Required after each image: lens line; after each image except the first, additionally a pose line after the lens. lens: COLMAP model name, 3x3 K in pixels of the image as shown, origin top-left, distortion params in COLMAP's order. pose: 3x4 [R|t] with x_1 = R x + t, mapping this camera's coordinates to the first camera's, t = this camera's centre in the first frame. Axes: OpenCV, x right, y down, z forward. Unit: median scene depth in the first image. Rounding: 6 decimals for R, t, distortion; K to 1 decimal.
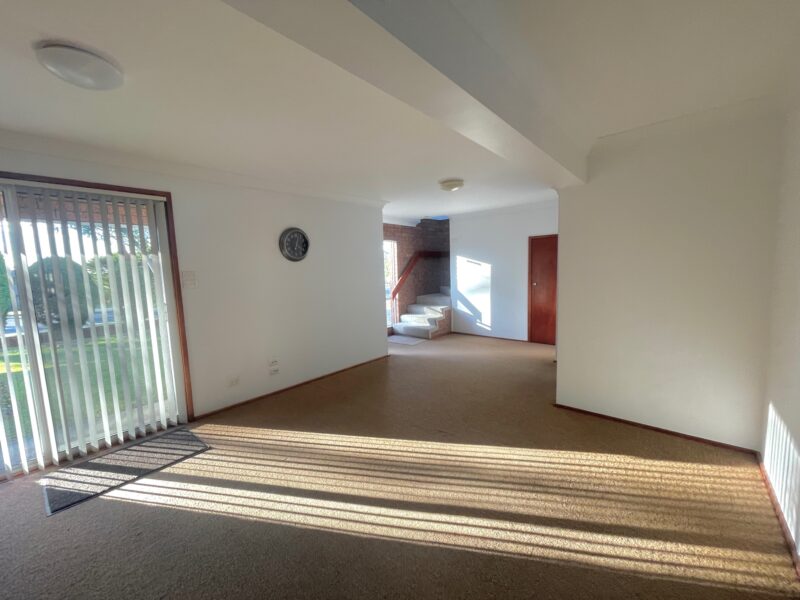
lens RADIAL K [[319.3, 0, 400.0], [0, 319.3, 300.0], [0, 0, 1]] dist [0.000626, -0.004573]
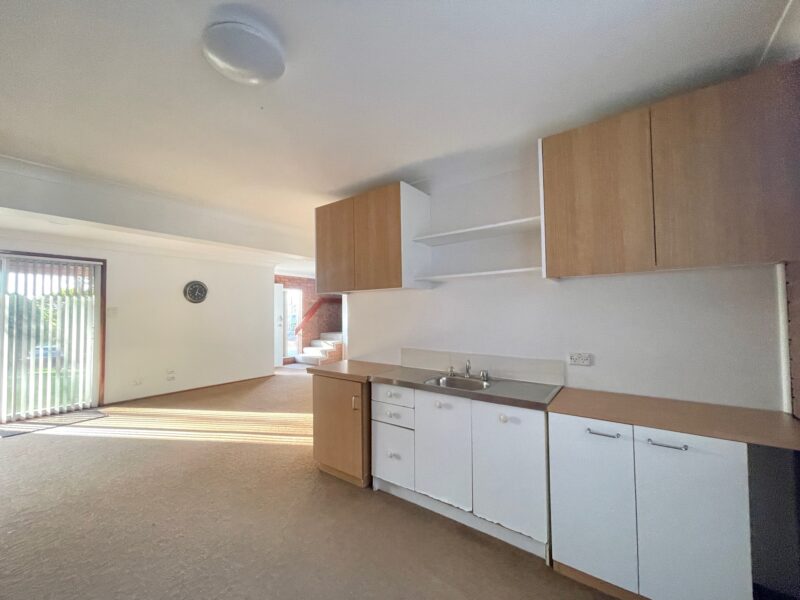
lens RADIAL K [[319.3, 0, 400.0], [0, 319.3, 300.0], [0, 0, 1]] dist [0.000626, -0.004573]
pose [[0.997249, 0.020927, 0.071103, 0.394858], [-0.010758, 0.990022, -0.140500, 0.045838], [-0.073334, 0.139349, 0.987524, -0.406597]]
